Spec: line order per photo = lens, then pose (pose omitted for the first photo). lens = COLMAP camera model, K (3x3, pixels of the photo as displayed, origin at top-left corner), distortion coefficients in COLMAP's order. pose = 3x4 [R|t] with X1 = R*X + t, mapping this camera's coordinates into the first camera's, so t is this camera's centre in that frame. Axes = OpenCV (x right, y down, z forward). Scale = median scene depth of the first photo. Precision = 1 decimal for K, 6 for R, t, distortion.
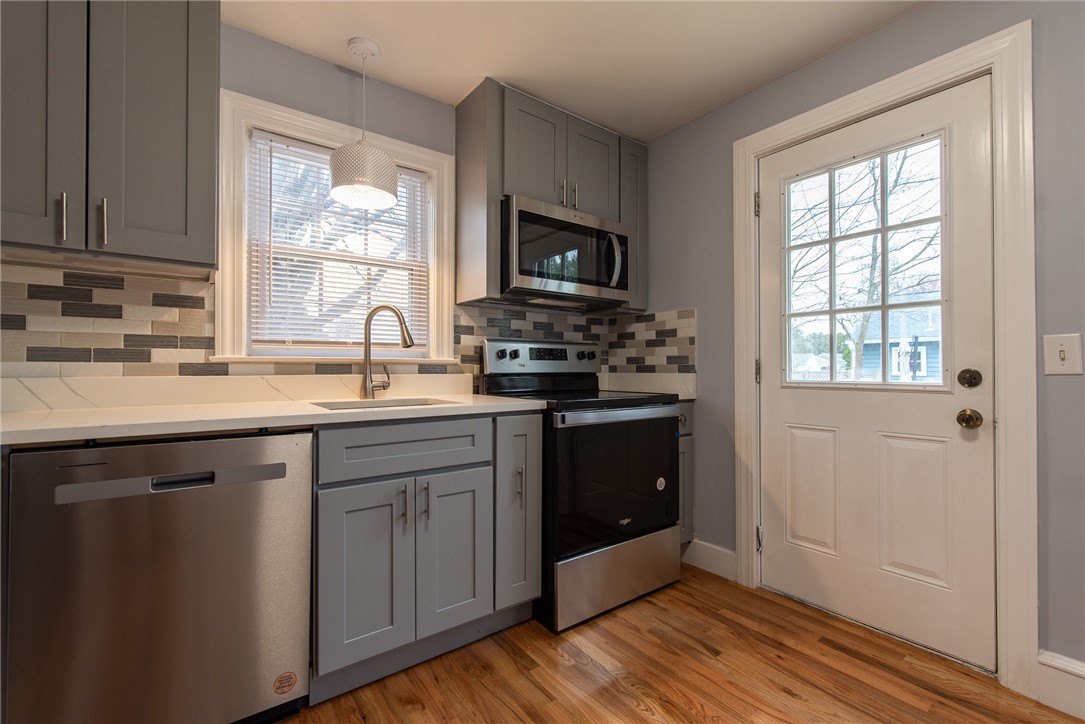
lens RADIAL K [[463.5, 0, 543.1], [0, 463.5, 365.2], [0, 0, 1]] dist [-0.000314, -0.000003]
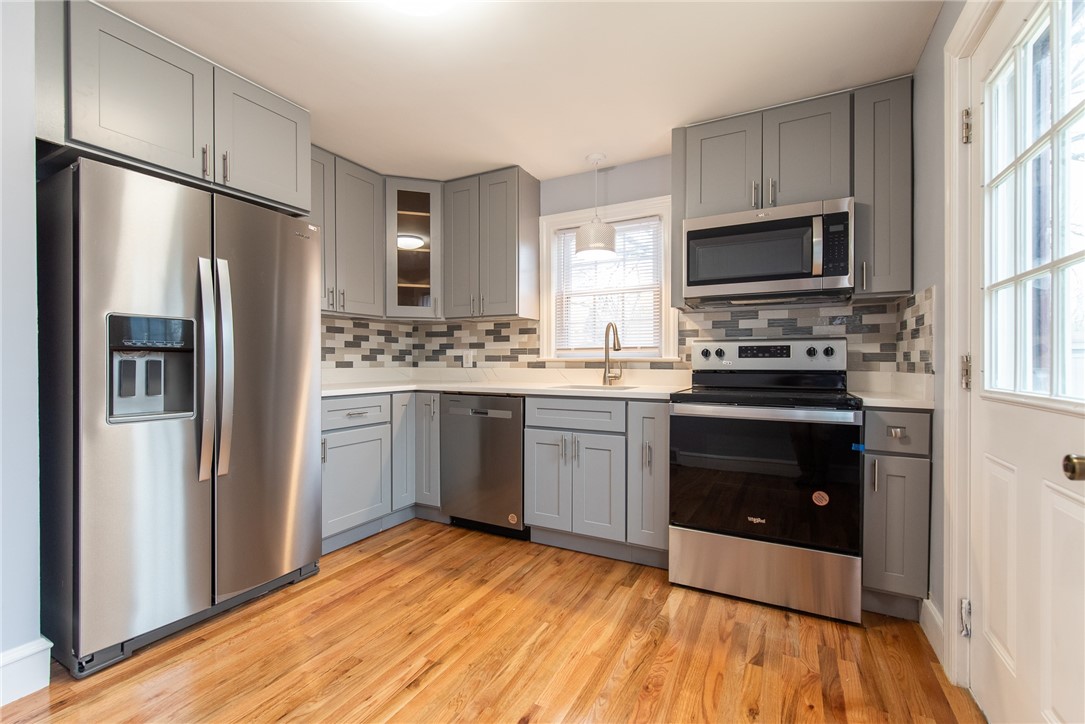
lens RADIAL K [[463.5, 0, 543.1], [0, 463.5, 365.2], [0, 0, 1]] dist [-0.000314, -0.000003]
pose [[0.429969, 0.007698, -0.902811, 0.926245], [0.004272, 0.999935, 0.010561, -0.009314], [0.902834, -0.008398, 0.429908, 0.168740]]
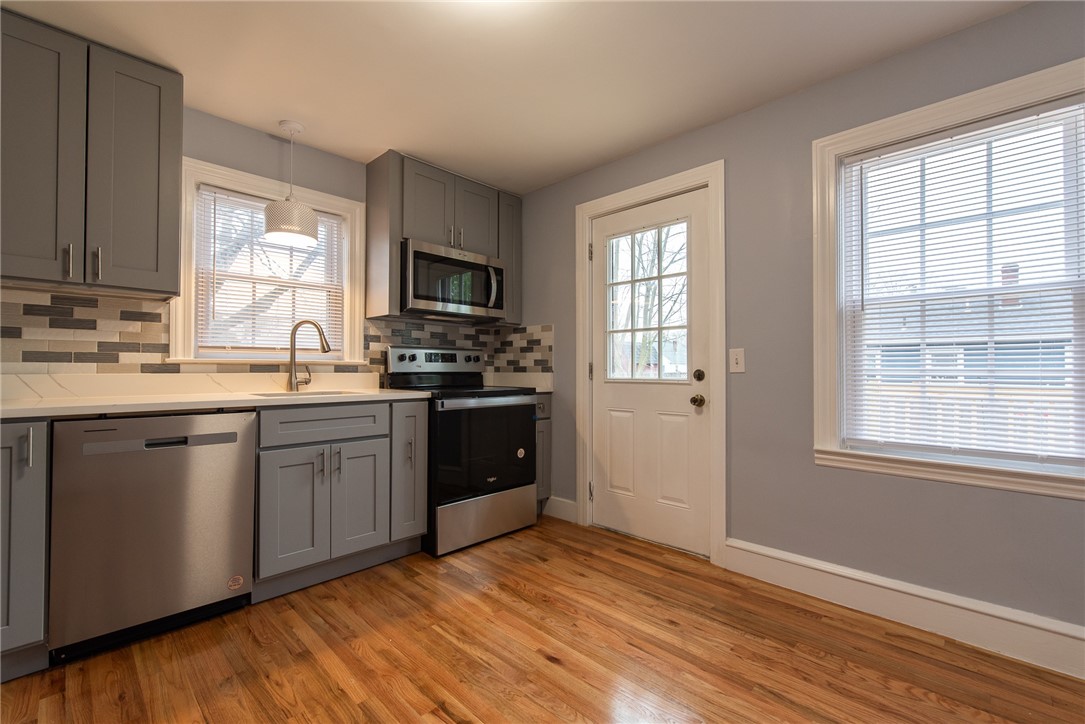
lens RADIAL K [[463.5, 0, 543.1], [0, 463.5, 365.2], [0, 0, 1]] dist [-0.000314, -0.000003]
pose [[0.987949, 0.003767, 0.154733, 0.119384], [-0.003254, 0.999988, -0.003571, 0.000917], [-0.154744, 0.003024, 0.987950, -0.412257]]
